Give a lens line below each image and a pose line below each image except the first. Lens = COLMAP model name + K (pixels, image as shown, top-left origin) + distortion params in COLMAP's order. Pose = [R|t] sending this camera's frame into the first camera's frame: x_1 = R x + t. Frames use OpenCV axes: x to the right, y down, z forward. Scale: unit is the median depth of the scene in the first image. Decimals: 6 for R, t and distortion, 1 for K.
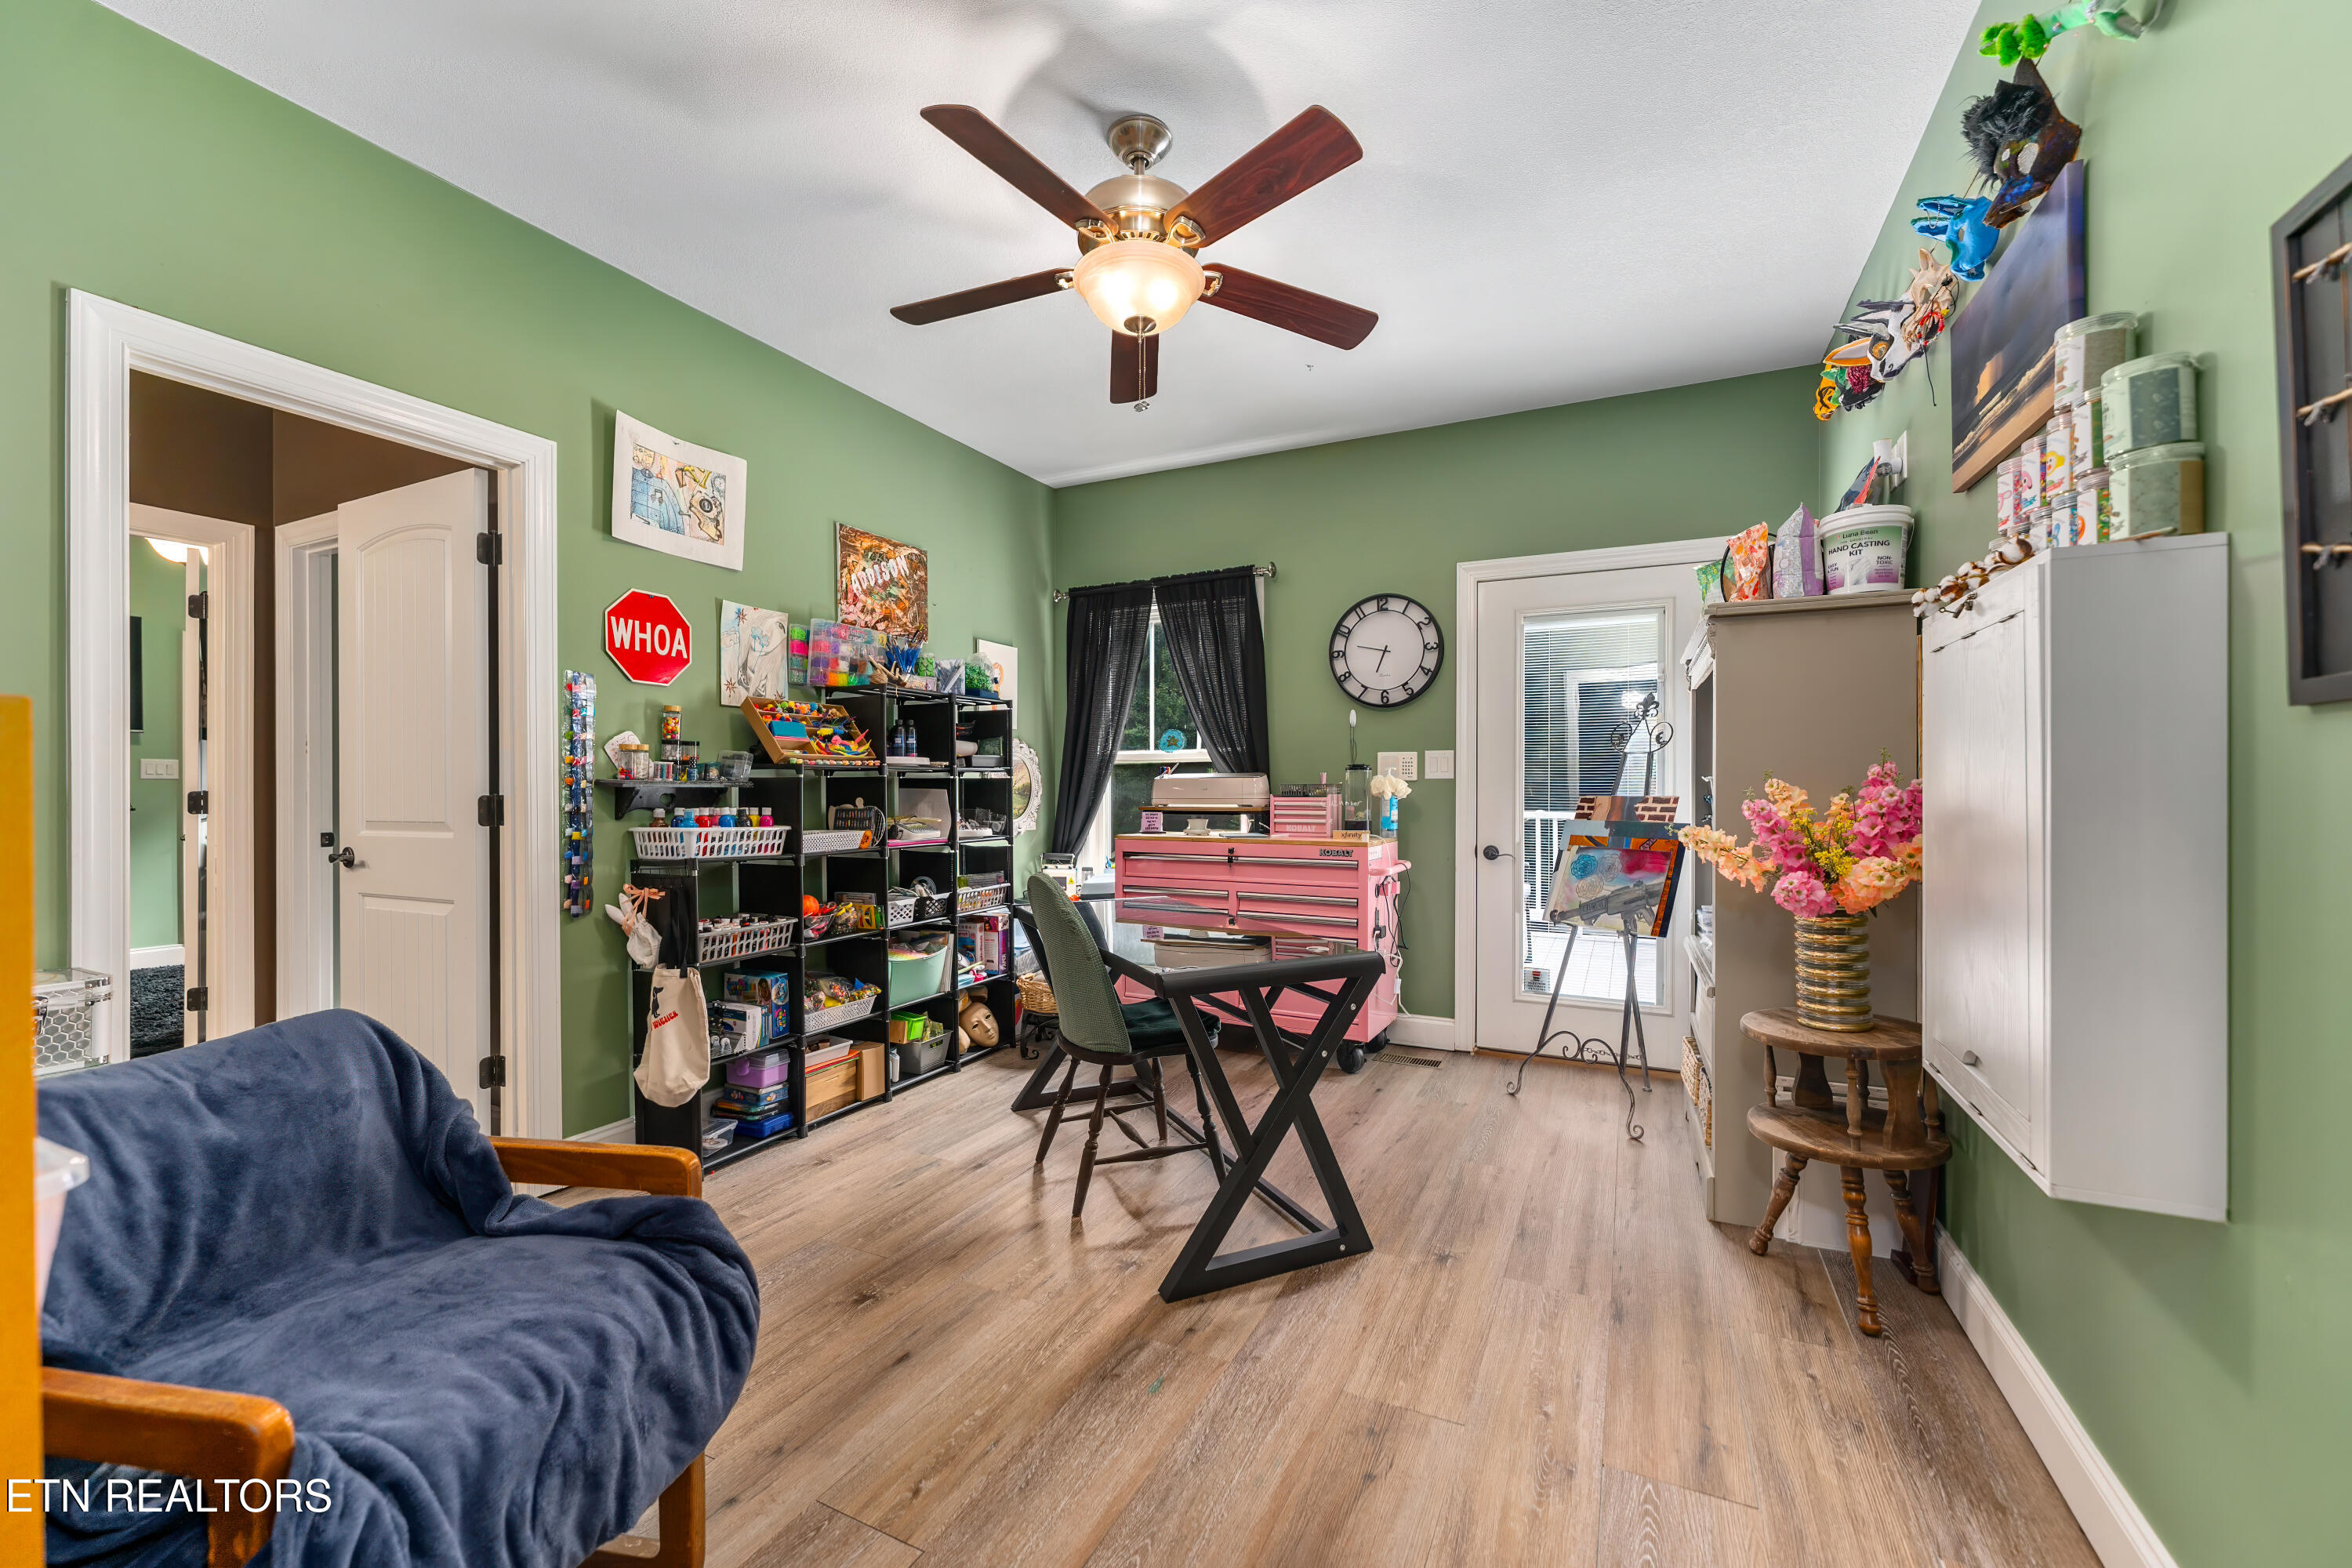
lens RADIAL K [[940.9, 0, 1169.9], [0, 940.9, 795.2], [0, 0, 1]] dist [0.000497, 0.000162]
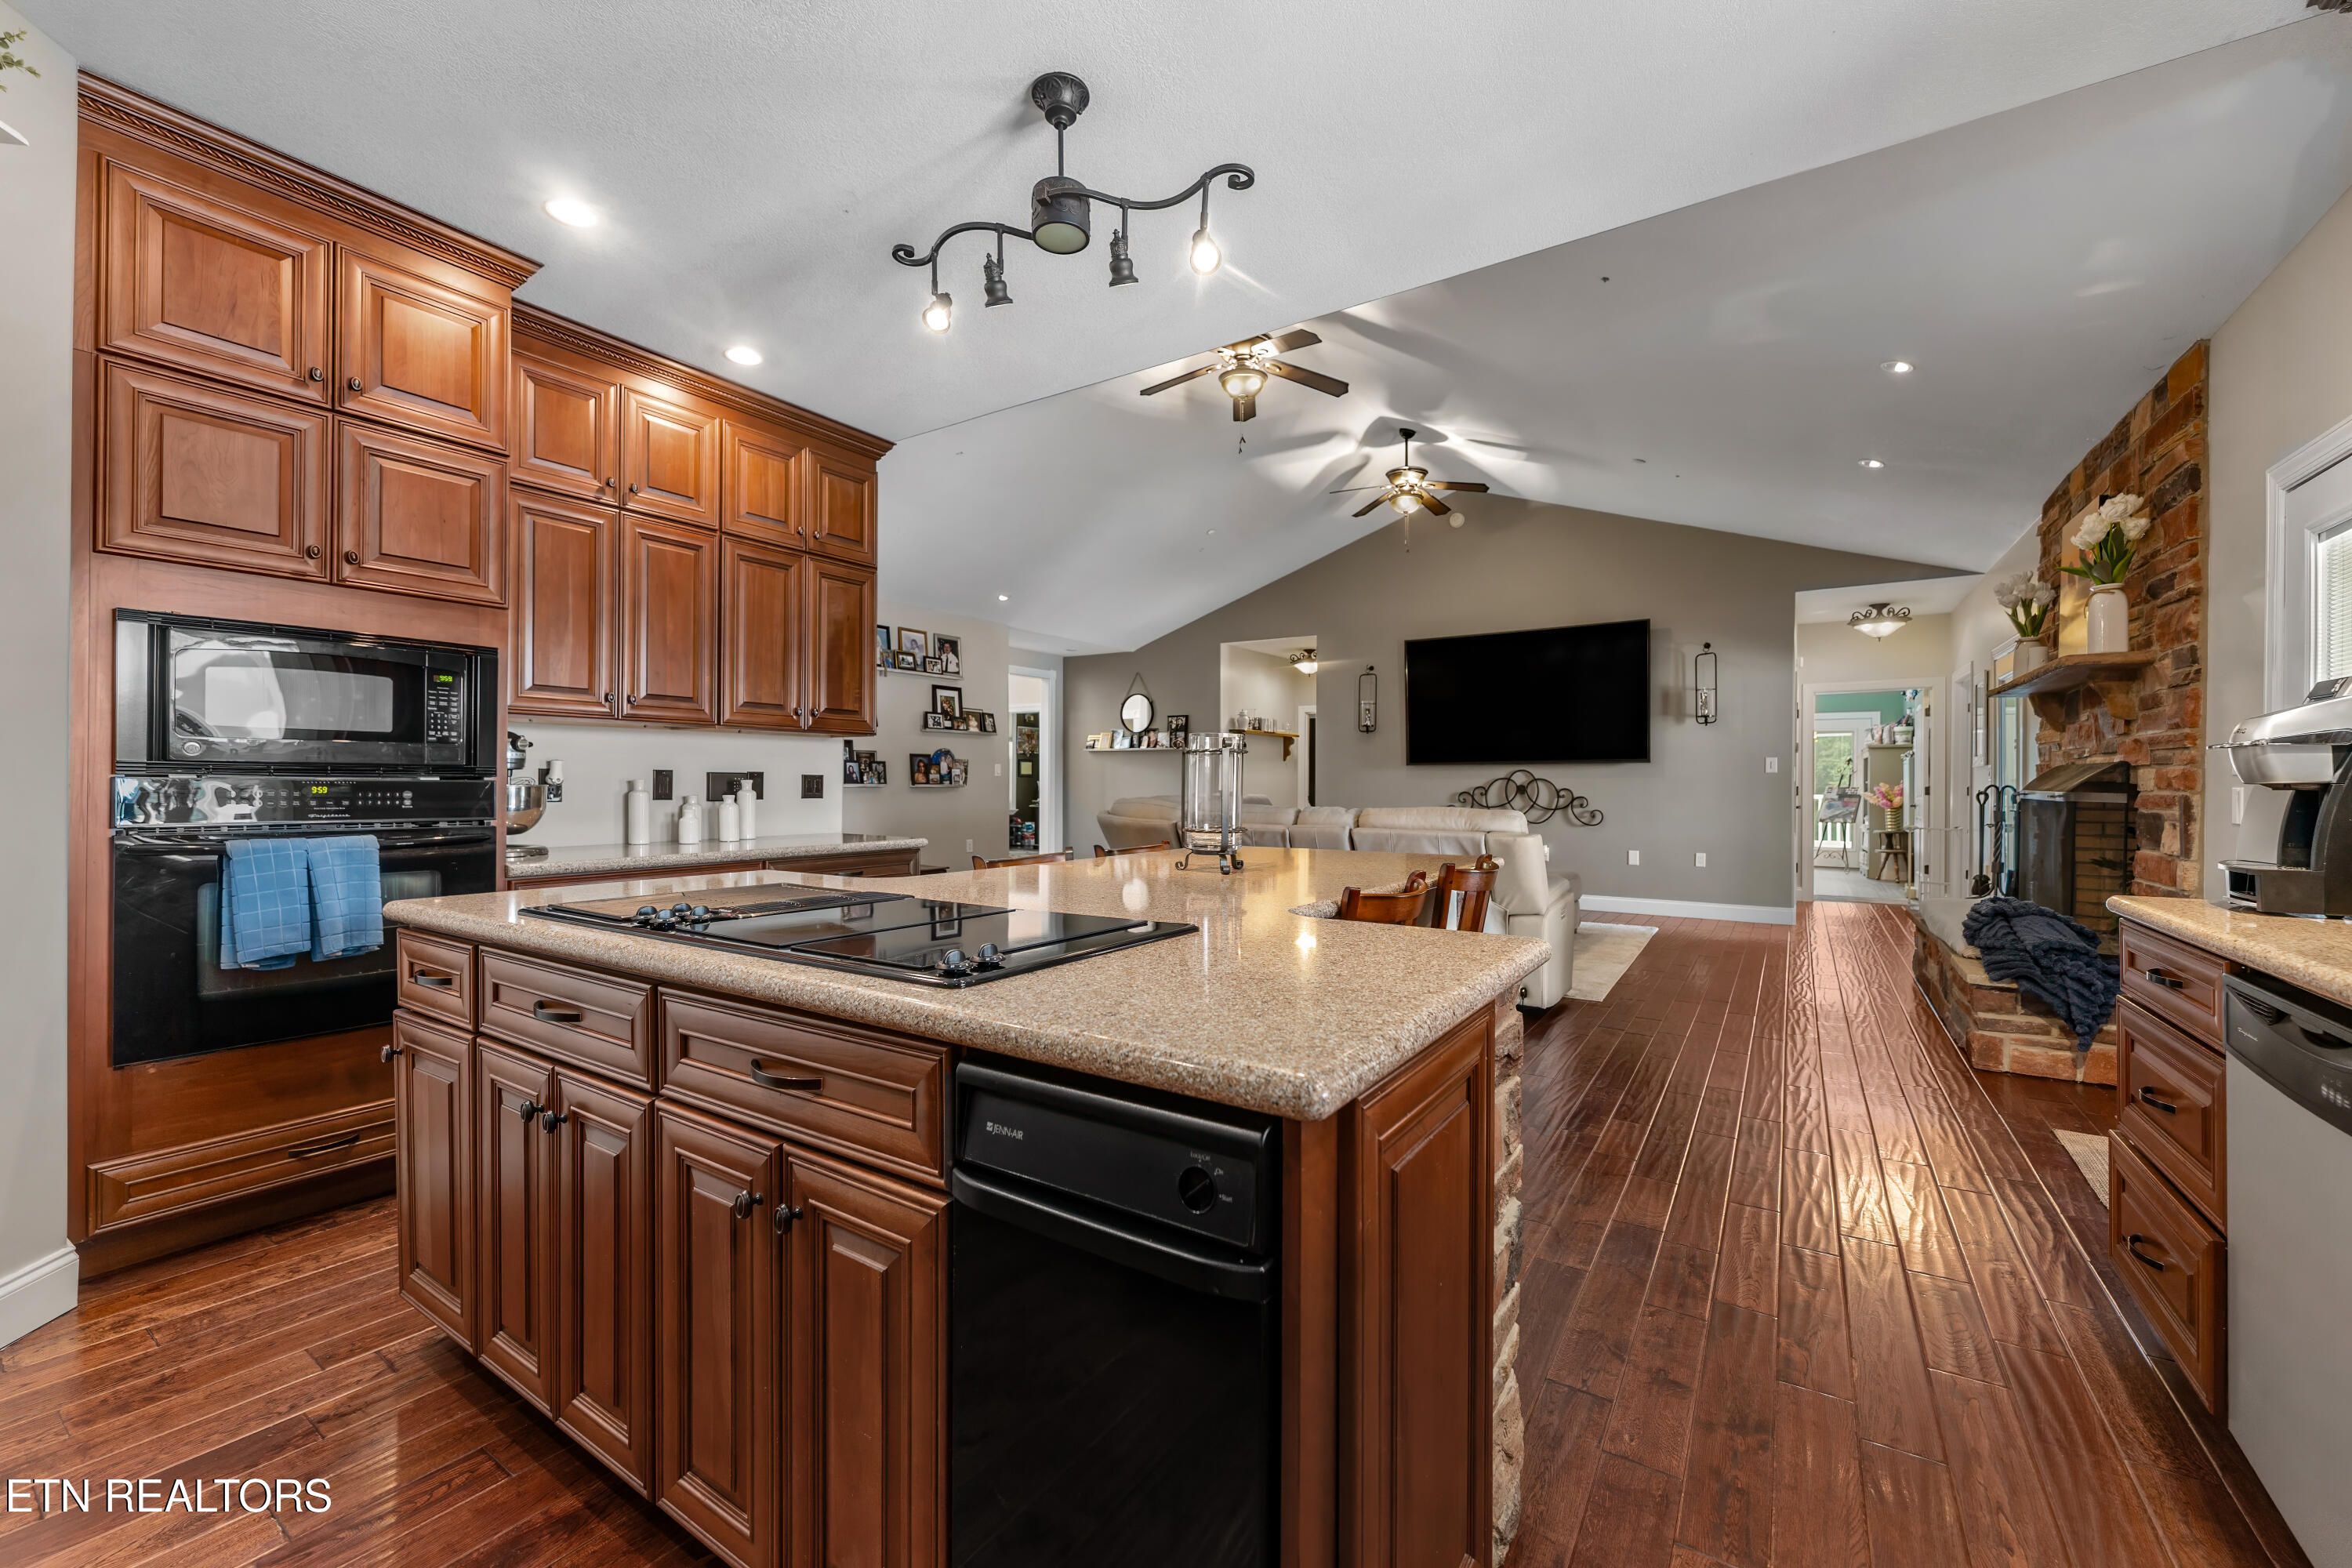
lens RADIAL K [[940.9, 0, 1177.7], [0, 940.9, 778.1], [0, 0, 1]] dist [0.000497, 0.000162]
pose [[0.993657, 0.002783, -0.112415, -2.410075], [-0.003701, 0.999961, -0.007960, 0.009329], [0.112389, 0.008326, 0.993629, -4.209176]]
